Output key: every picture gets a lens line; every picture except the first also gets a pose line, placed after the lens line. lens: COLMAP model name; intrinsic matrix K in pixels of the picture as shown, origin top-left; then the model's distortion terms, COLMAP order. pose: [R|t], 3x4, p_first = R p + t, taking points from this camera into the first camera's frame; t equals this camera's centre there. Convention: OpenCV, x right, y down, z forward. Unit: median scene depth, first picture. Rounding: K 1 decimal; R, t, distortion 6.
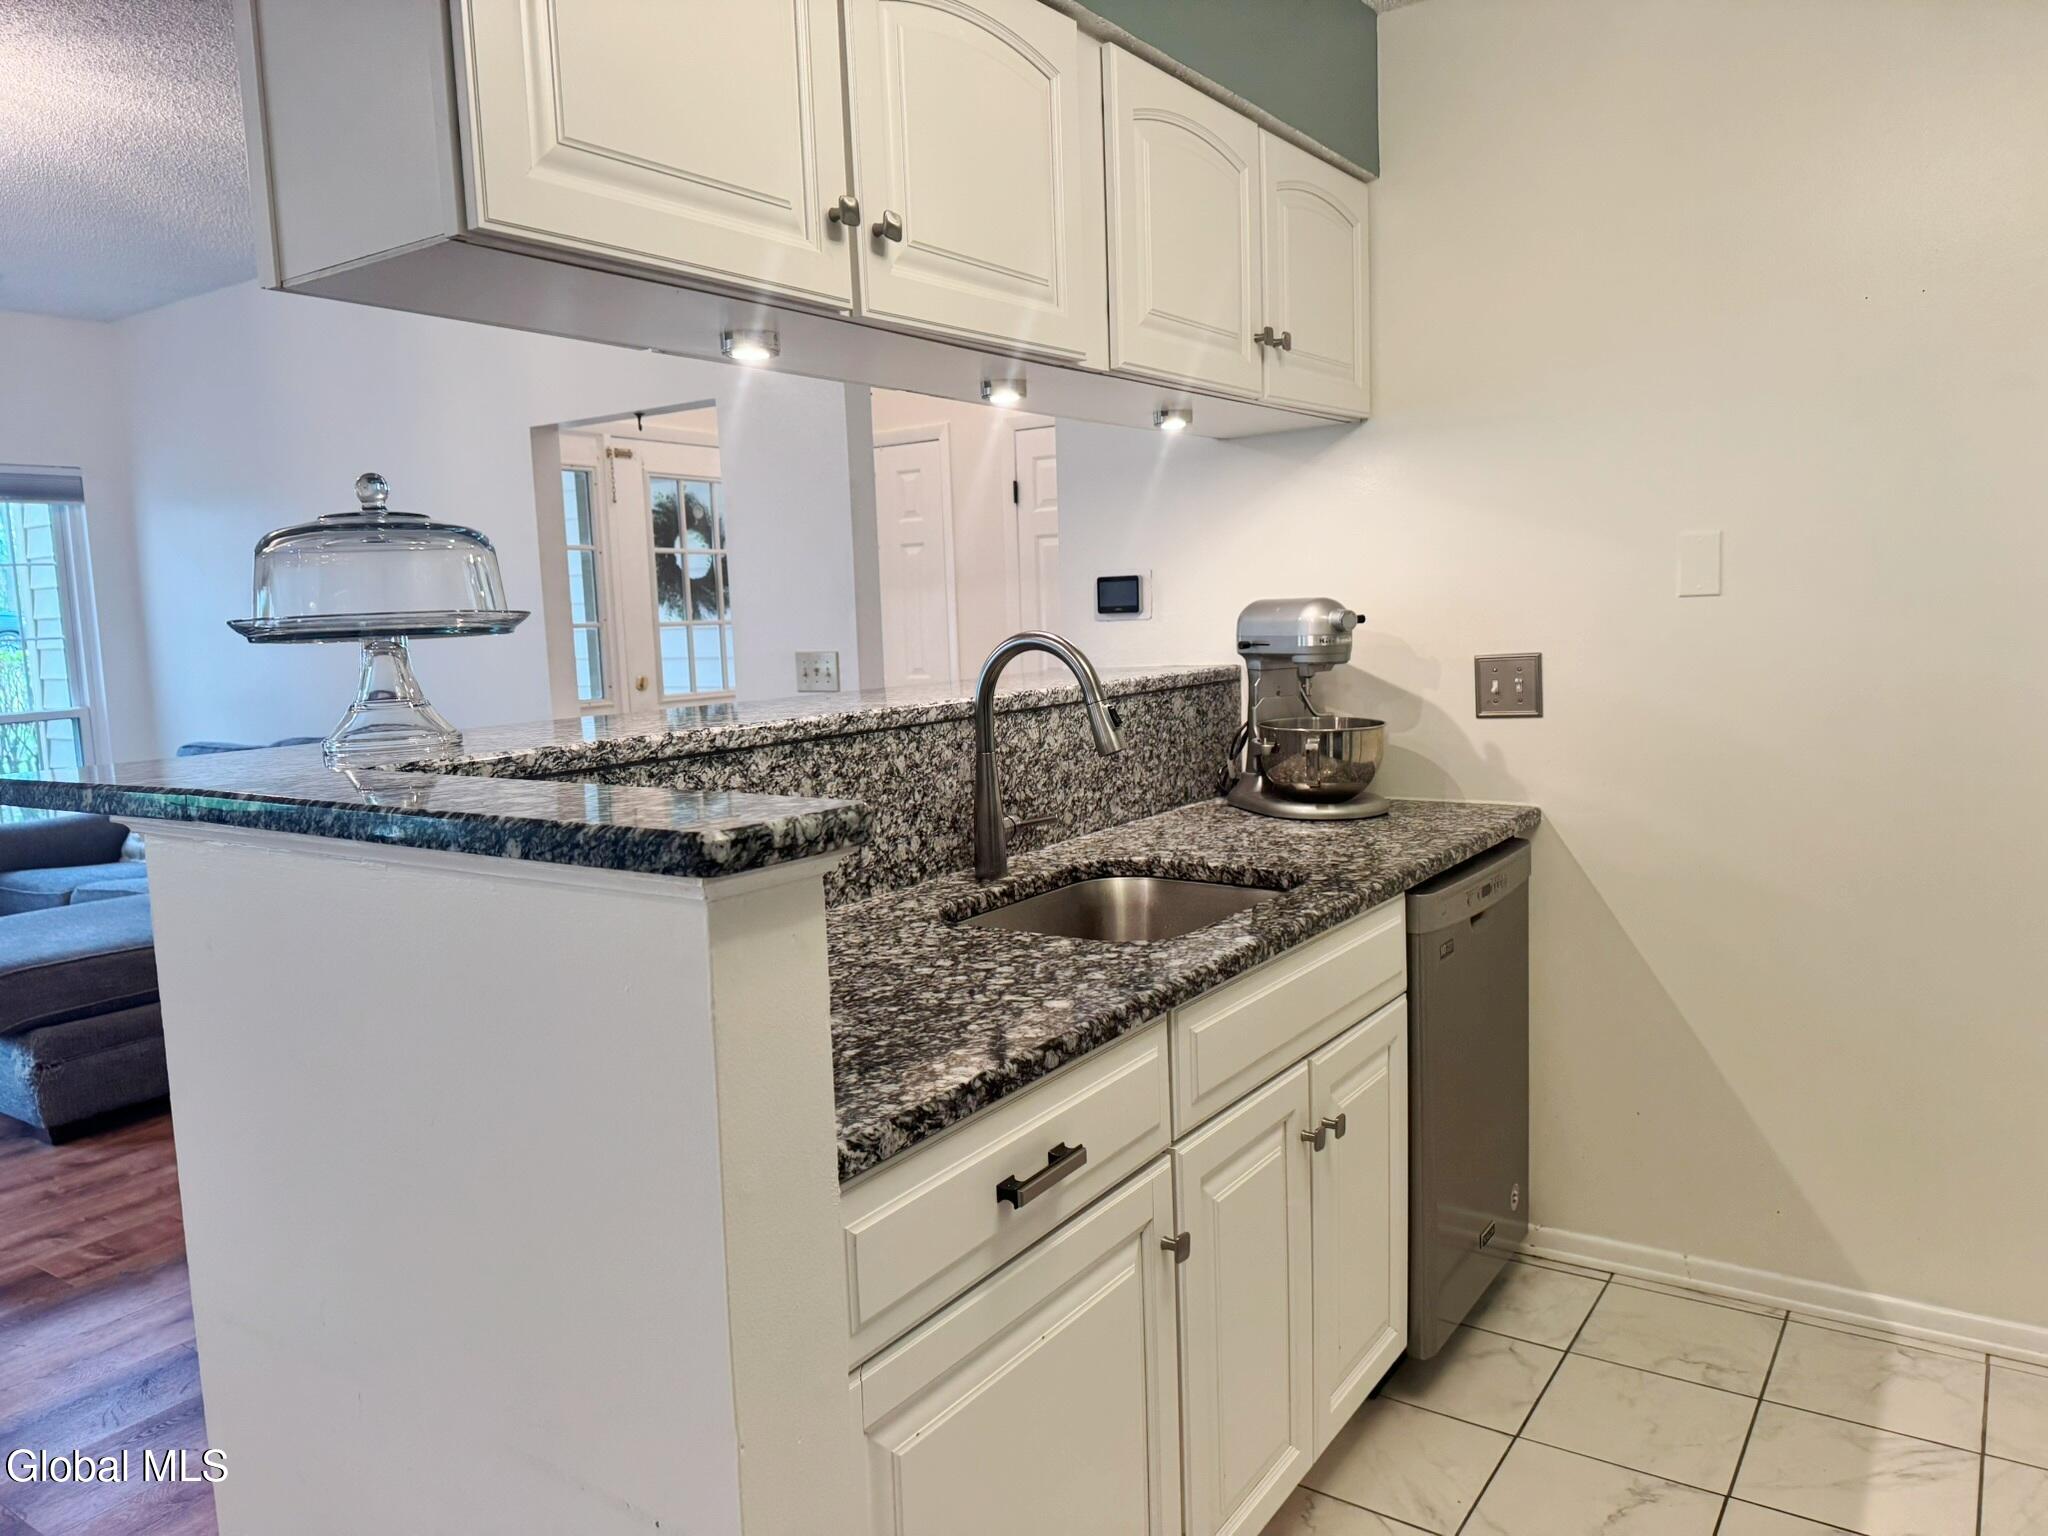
lens RADIAL K [[1431.0, 0, 1027.7], [0, 1431.0, 782.4], [0, 0, 1]] dist [0.108035, -0.128699]
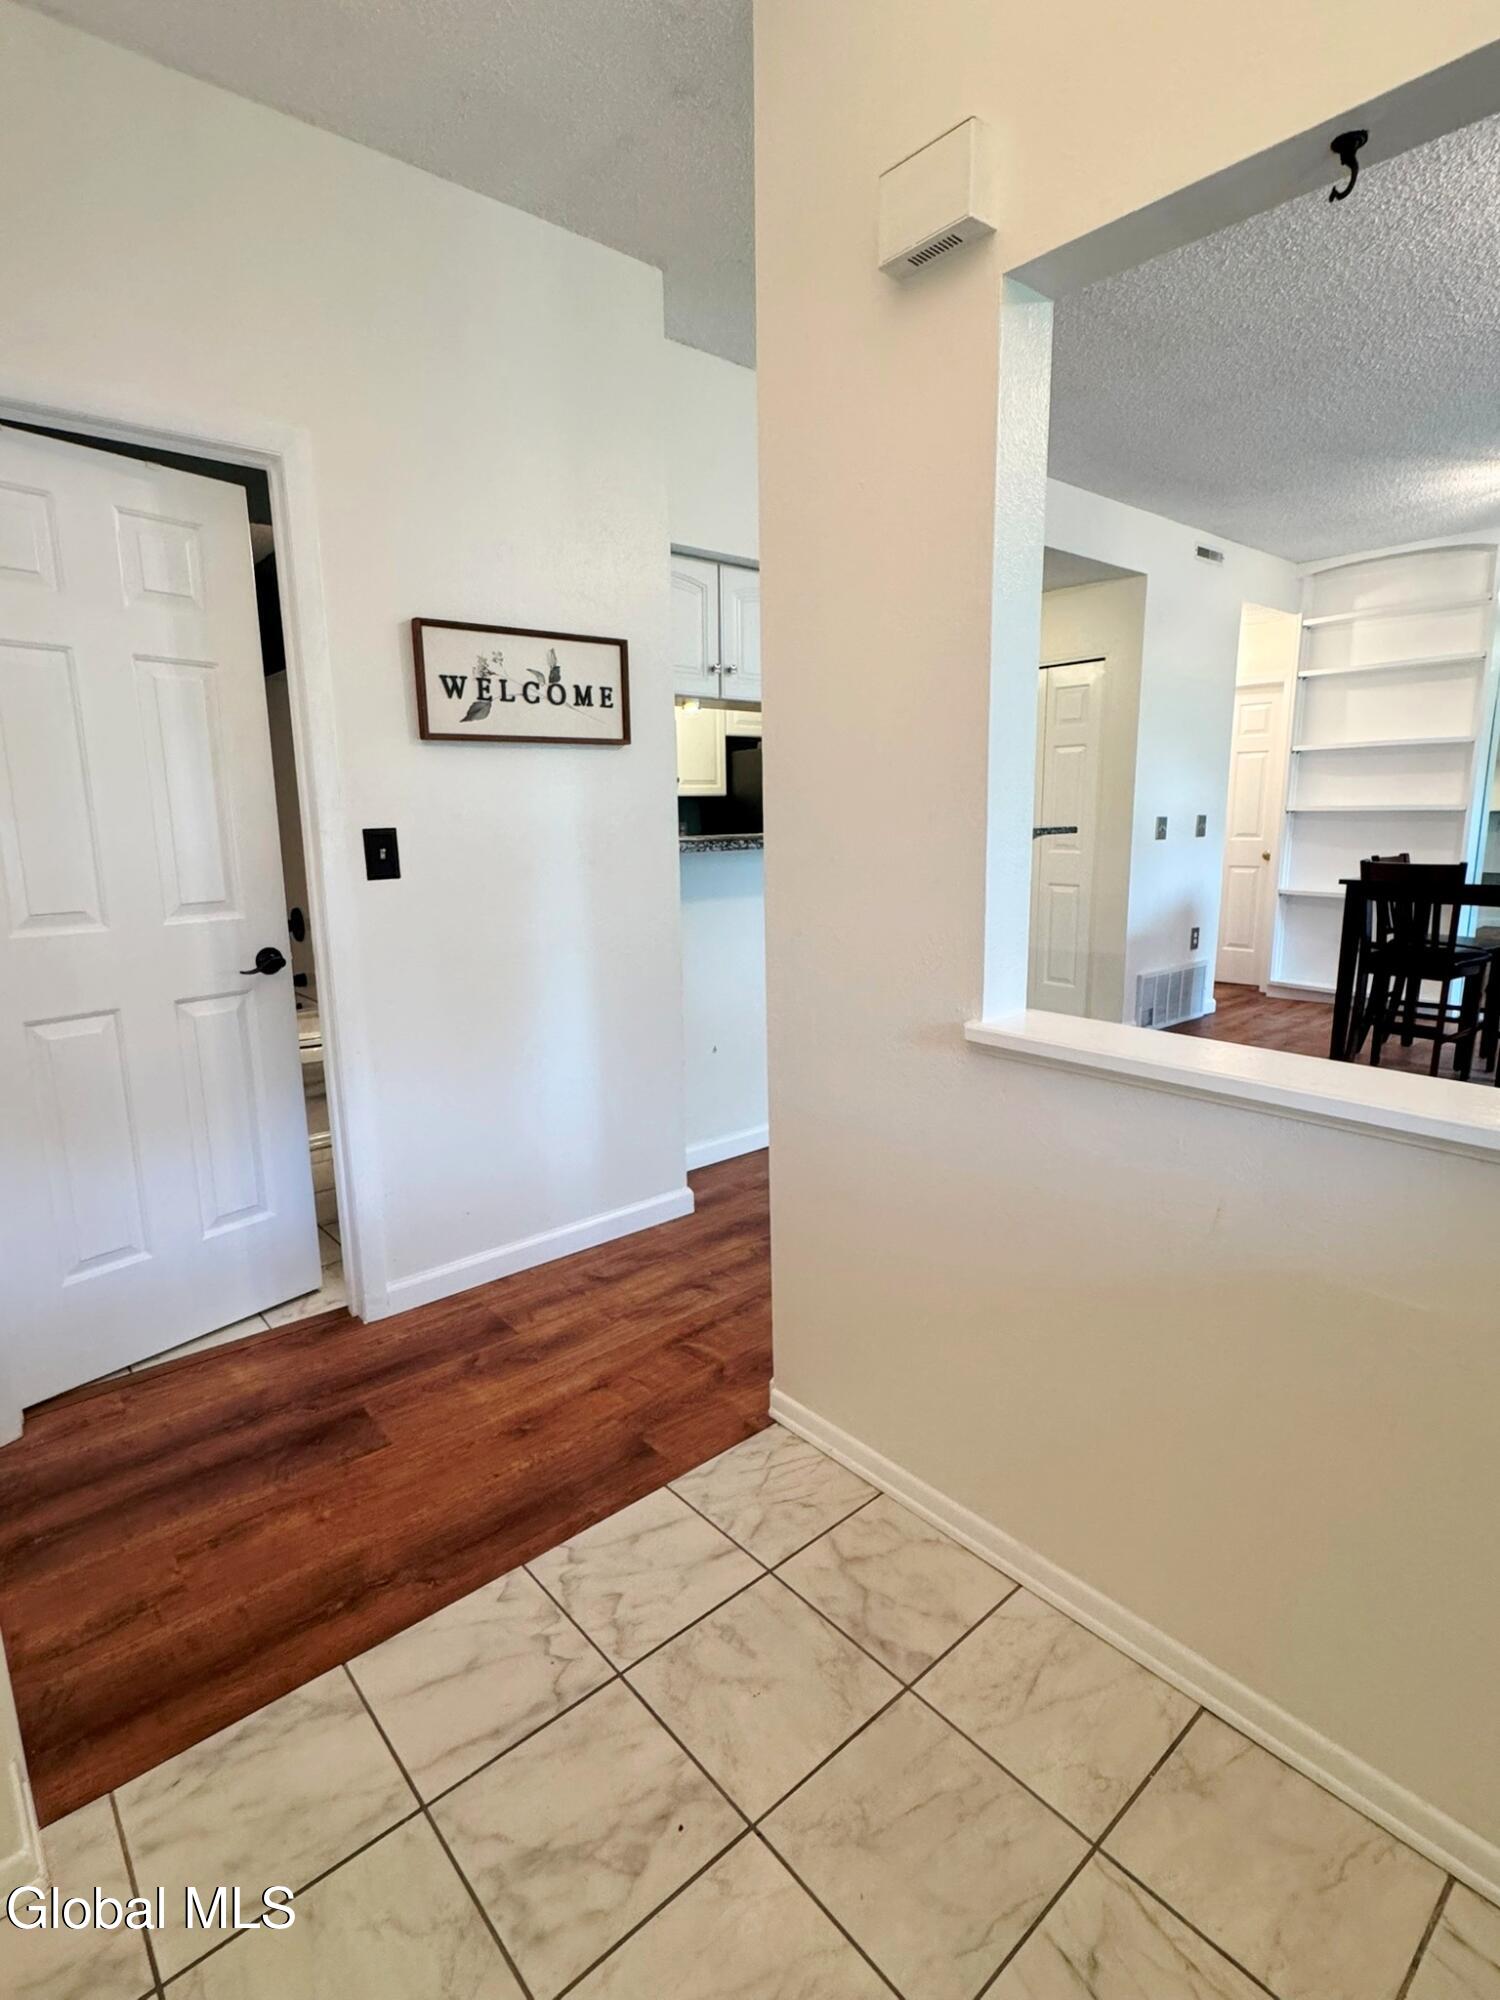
lens RADIAL K [[987.6, 0, 751.0], [0, 987.6, 995.9], [0, 0, 1]] dist [-0.004262, -0.000584]
pose [[-0.963265, -0.001505, 0.268550, -0.354512], [0.078354, 0.954901, 0.286401, -0.254861], [-0.256869, 0.296922, -0.919704, 2.368614]]
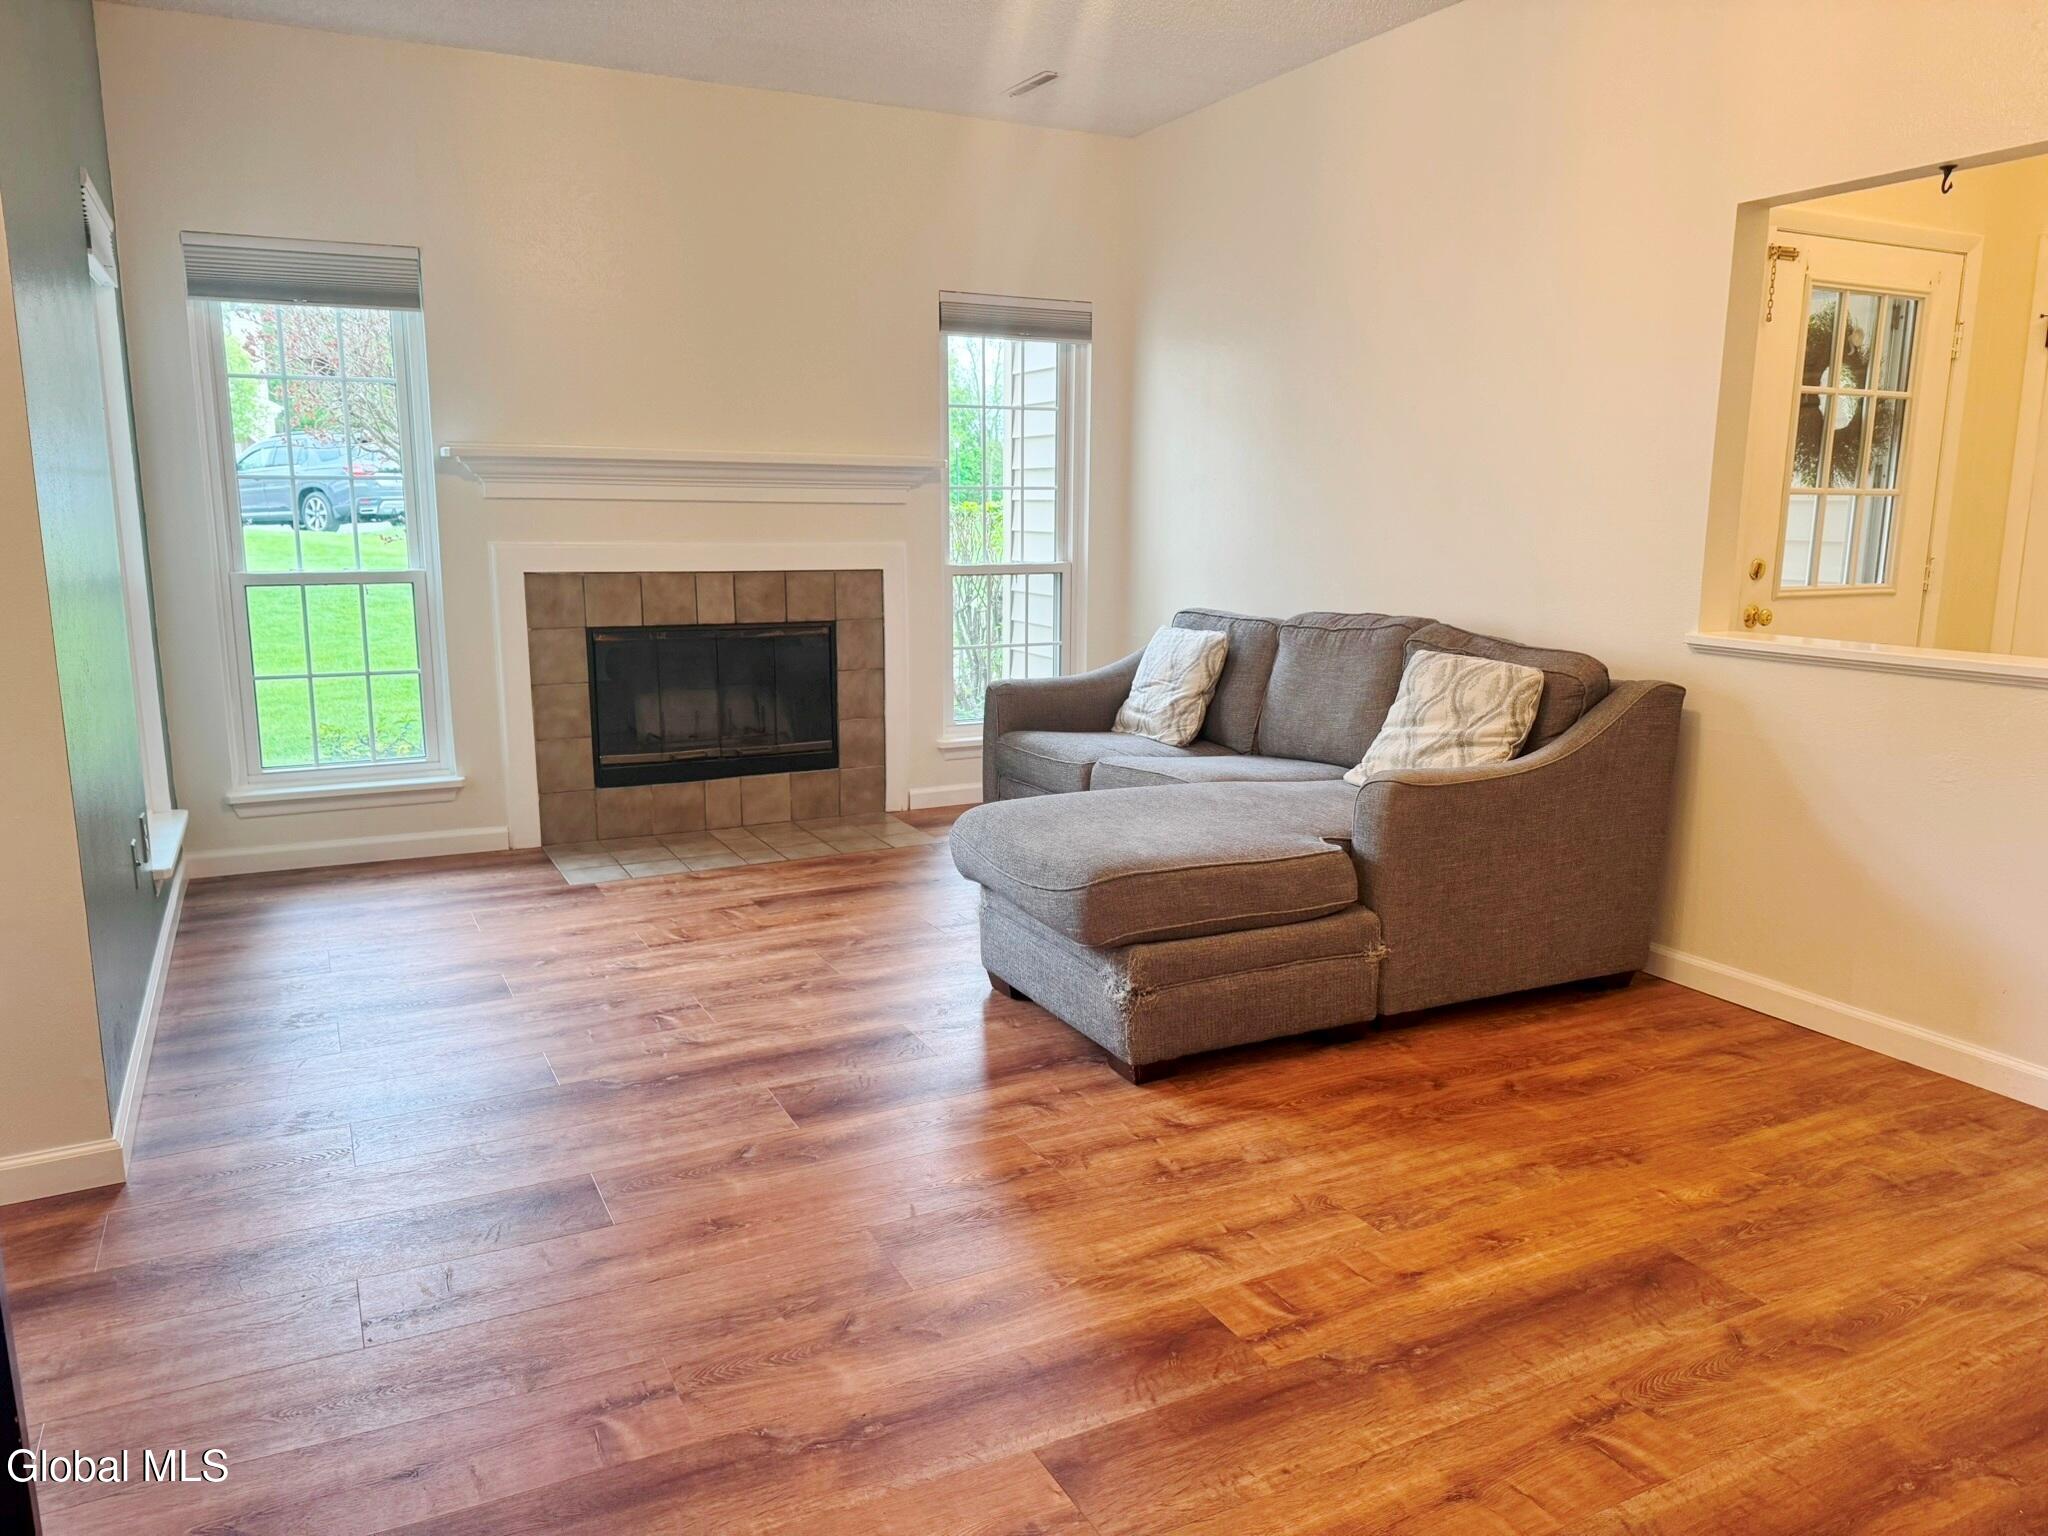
lens RADIAL K [[1451.3, 0, 1035.0], [0, 1451.3, 764.2], [0, 0, 1]] dist [-0.001535, -0.000229]
pose [[0.875893, 0.128249, -0.465149, -0.527525], [-0.095693, 0.991052, 0.093055, -0.007892], [0.472921, -0.036994, 0.880328, 0.370526]]
